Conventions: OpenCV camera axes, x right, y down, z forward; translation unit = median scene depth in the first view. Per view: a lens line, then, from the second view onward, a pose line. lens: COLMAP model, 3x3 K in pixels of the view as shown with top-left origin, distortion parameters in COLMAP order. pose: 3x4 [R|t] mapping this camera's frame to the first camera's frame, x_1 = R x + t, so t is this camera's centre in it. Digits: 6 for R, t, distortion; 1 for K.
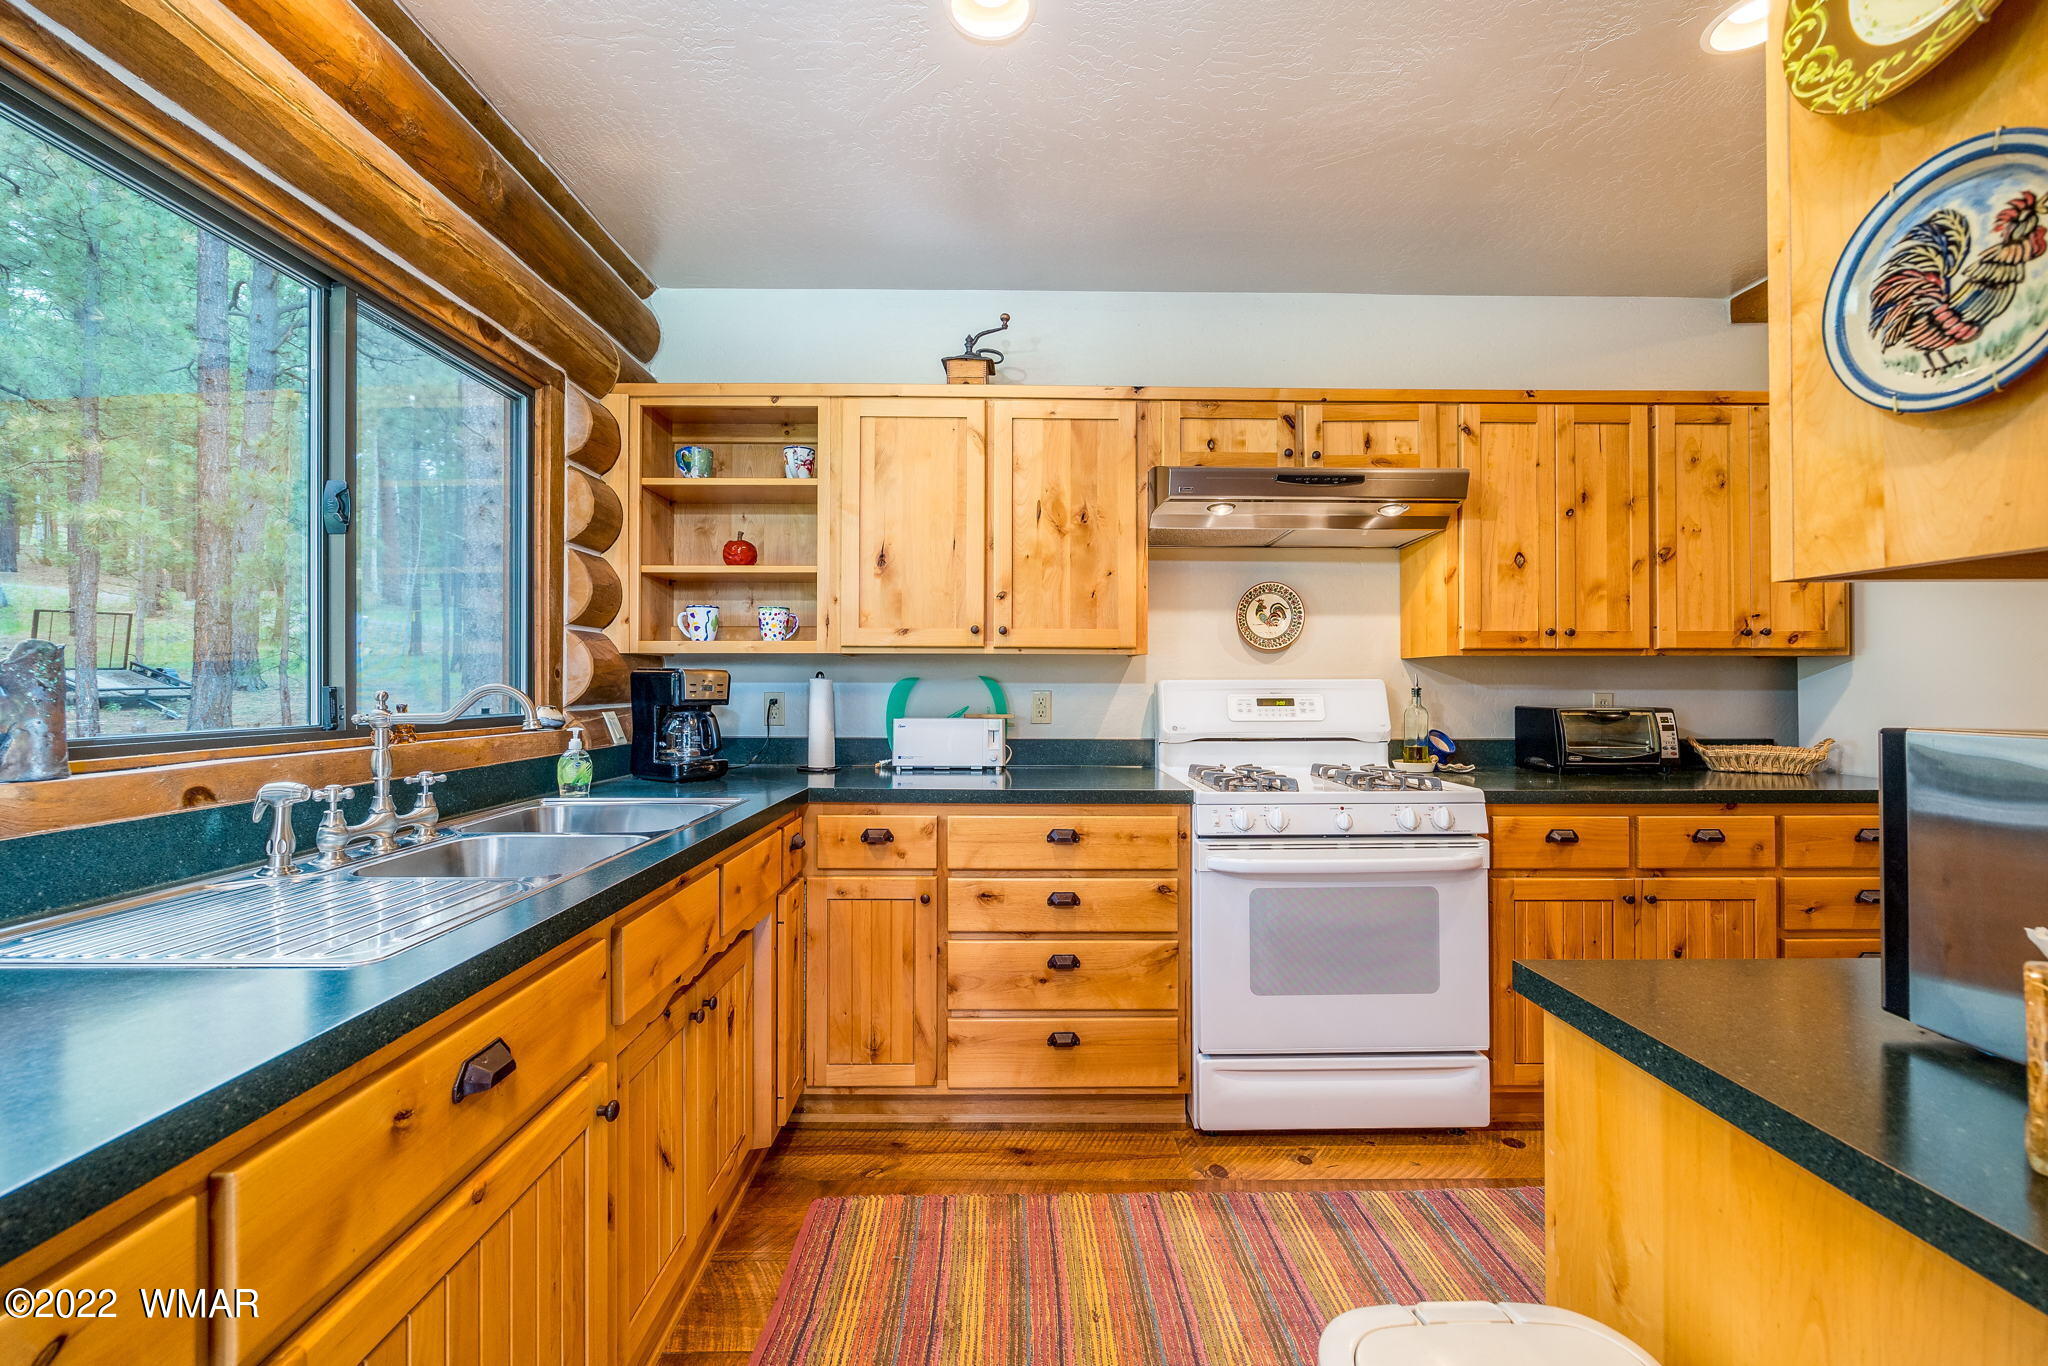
lens RADIAL K [[832.2, 0, 1024.0], [0, 832.2, 683.0], [0, 0, 1]] dist [0.013714, -0.000095]
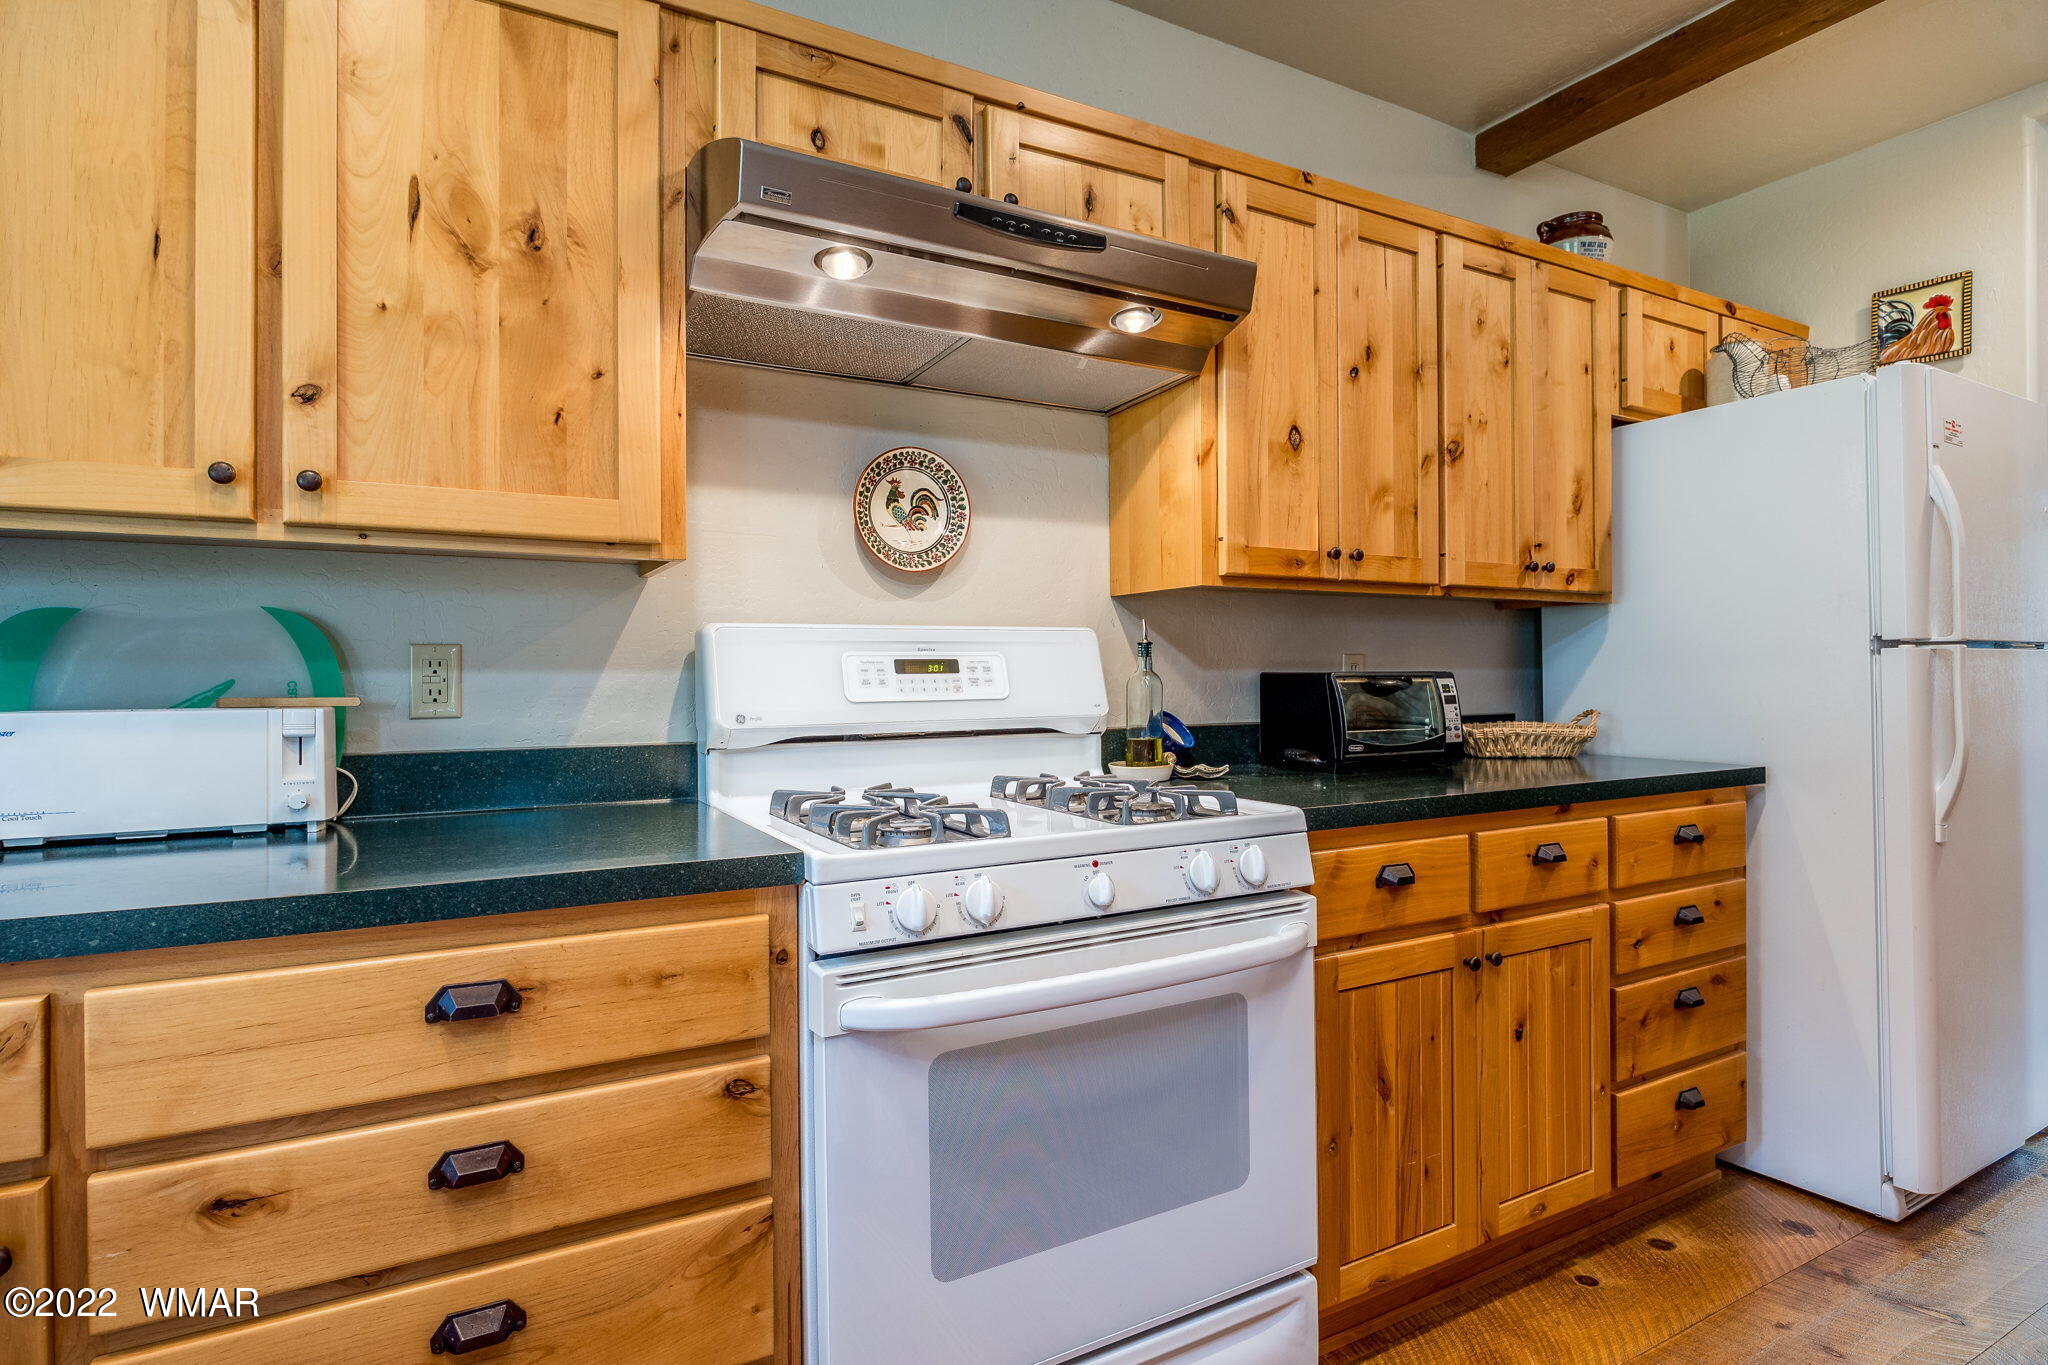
lens RADIAL K [[1029.8, 0, 1024.0], [0, 1029.8, 682.5], [0, 0, 1]] dist [-0.015300, 0.000087]
pose [[0.879632, -0.008079, 0.475587, 0.041806], [0.003638, 0.999941, 0.010258, 0.029023], [-0.475642, -0.007294, 0.879609, 0.412759]]
